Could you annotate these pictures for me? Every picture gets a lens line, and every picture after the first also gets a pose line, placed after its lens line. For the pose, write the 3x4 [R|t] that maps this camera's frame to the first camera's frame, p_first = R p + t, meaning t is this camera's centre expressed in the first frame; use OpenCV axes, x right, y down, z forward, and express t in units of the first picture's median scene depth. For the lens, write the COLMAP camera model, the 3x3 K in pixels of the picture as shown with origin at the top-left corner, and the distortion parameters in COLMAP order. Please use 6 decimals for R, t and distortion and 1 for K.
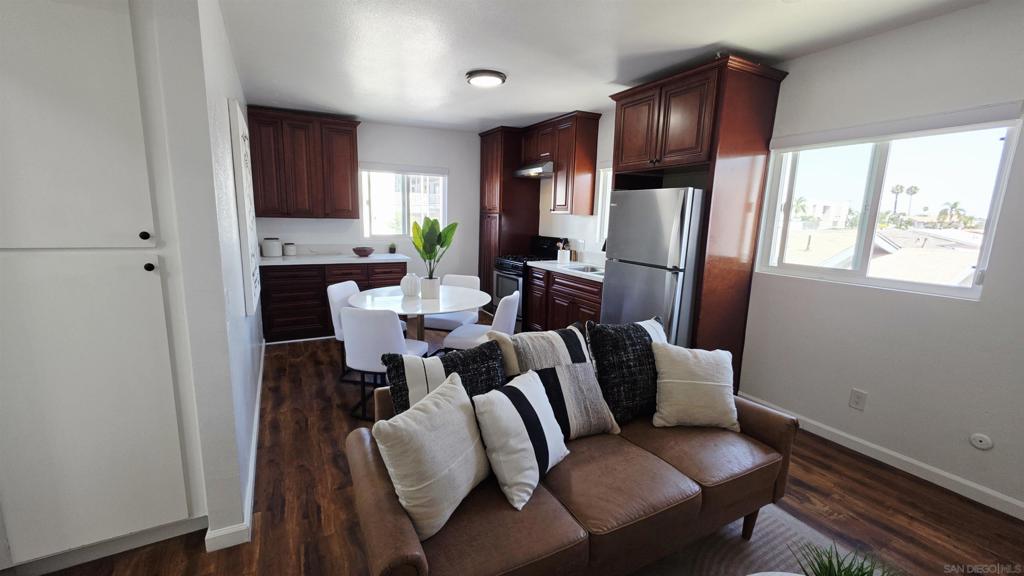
lens RADIAL K [[410.2, 0, 509.9], [0, 410.2, 287.0], [0, 0, 1]] dist [0.002737, -0.000627]
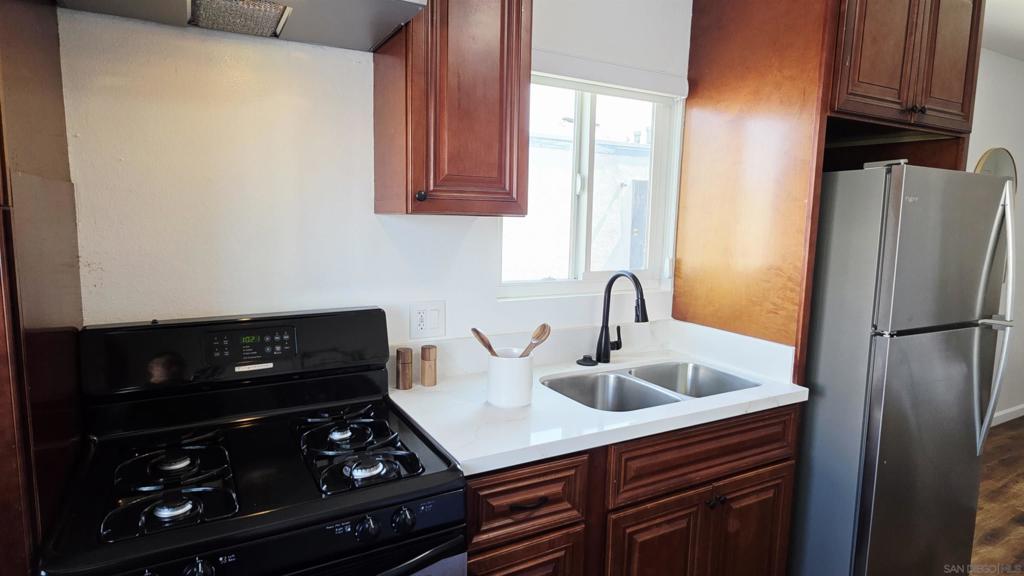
lens RADIAL K [[573.1, 0, 507.2], [0, 573.1, 287.4], [0, 0, 1]] dist [0.004746, -0.002000]
pose [[-0.003389, -0.151429, 0.988462, -0.299700], [0.149772, 0.977242, 0.150223, -0.251238], [-0.988715, 0.148554, 0.019368, 1.342482]]
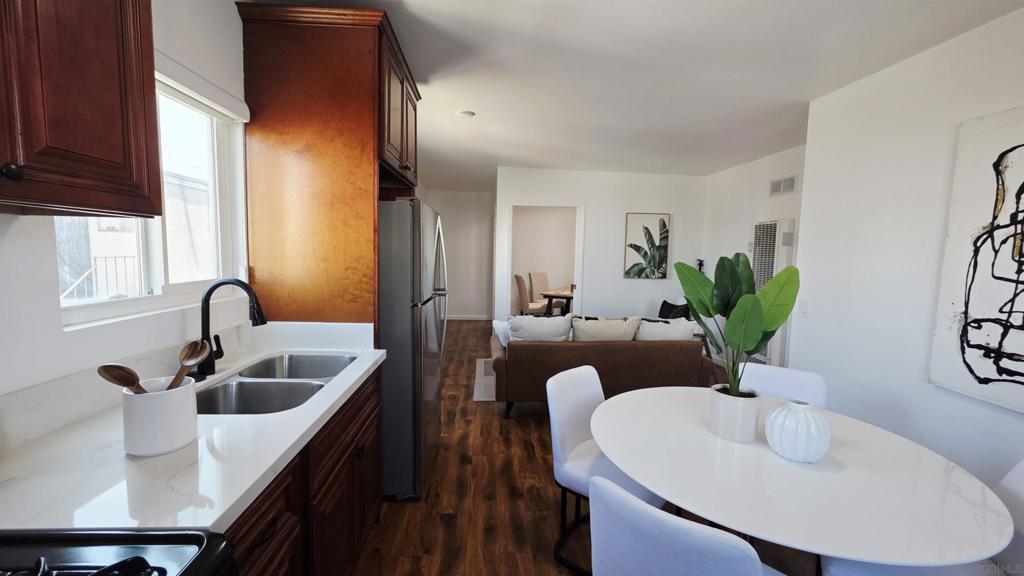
lens RADIAL K [[410.2, 0, 507.6], [0, 410.2, 286.5], [0, 0, 1]] dist [0.002737, -0.000627]
pose [[-0.897061, -0.085823, 0.433492, -0.157688], [0.028735, 0.967555, 0.251021, -0.253179], [-0.440971, 0.237638, -0.865490, 1.483152]]
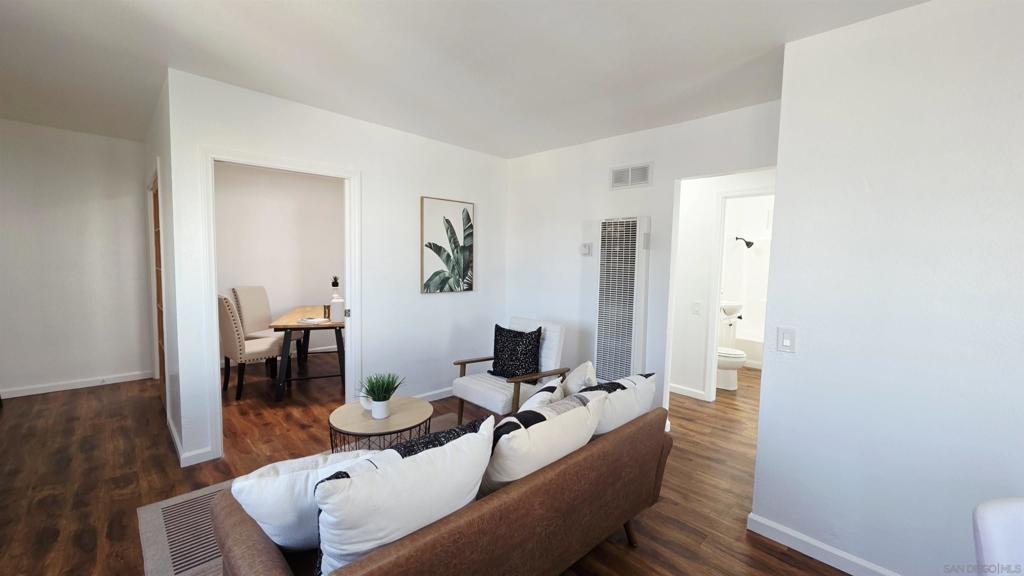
lens RADIAL K [[410.2, 0, 507.8], [0, 410.2, 286.8], [0, 0, 1]] dist [0.002737, -0.000627]
pose [[-0.965736, -0.031656, -0.257588, 0.202176], [-0.093108, 0.968720, 0.230026, -0.153008], [0.242249, 0.246128, -0.938476, 0.933196]]
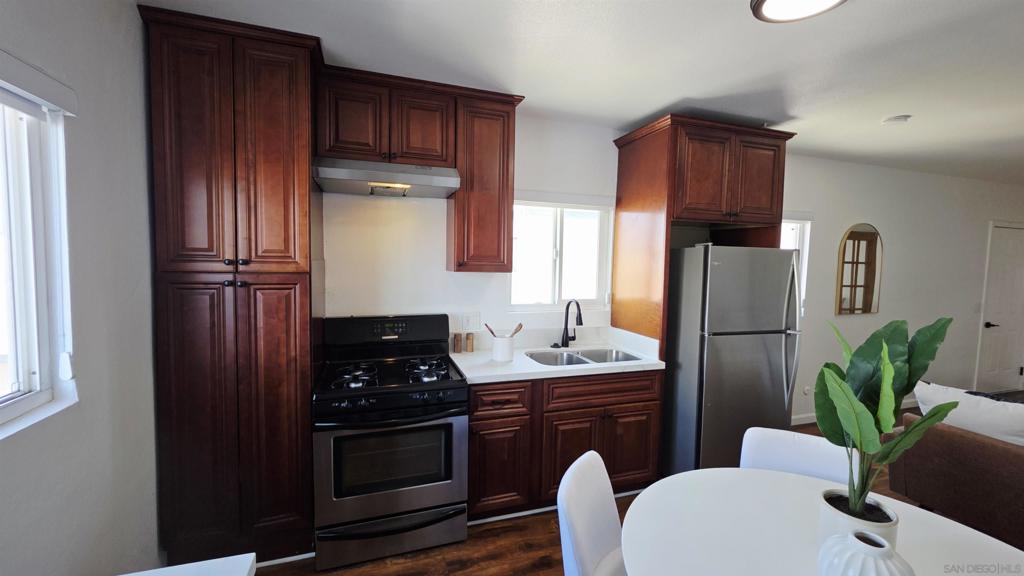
lens RADIAL K [[410.2, 0, 506.9], [0, 410.2, 286.7], [0, 0, 1]] dist [0.002737, -0.000627]
pose [[0.182308, -0.087857, 0.979308, -0.547269], [0.154232, 0.986225, 0.059765, -0.254758], [-0.971070, 0.140145, 0.193347, 1.193274]]
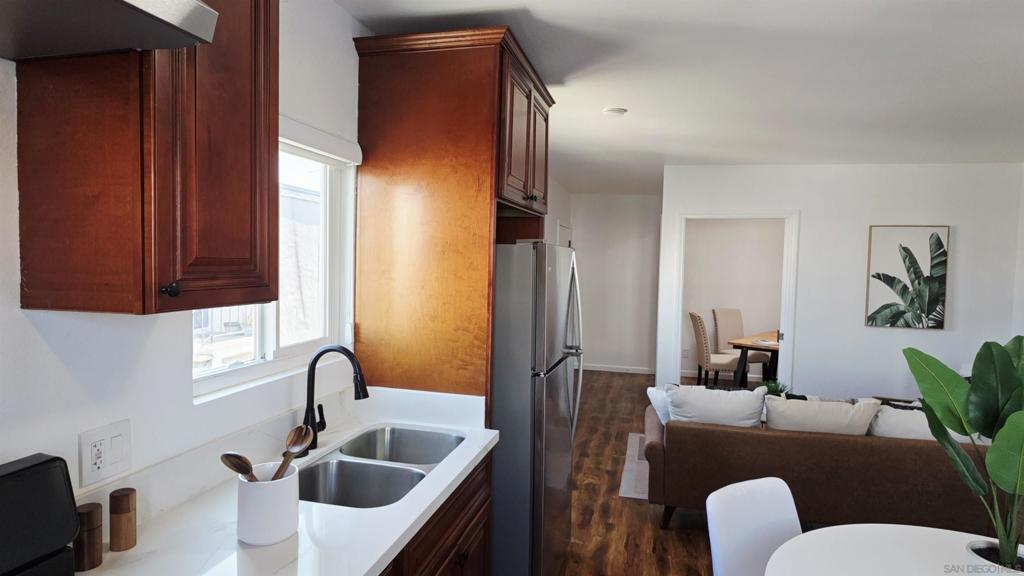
lens RADIAL K [[573.1, 0, 507.2], [0, 573.1, 286.7], [0, 0, 1]] dist [0.004746, -0.002000]
pose [[-0.721201, -0.076454, 0.688494, -0.205079], [0.076814, 0.978935, 0.189169, -0.310333], [-0.688454, 0.189315, -0.700136, 1.498849]]
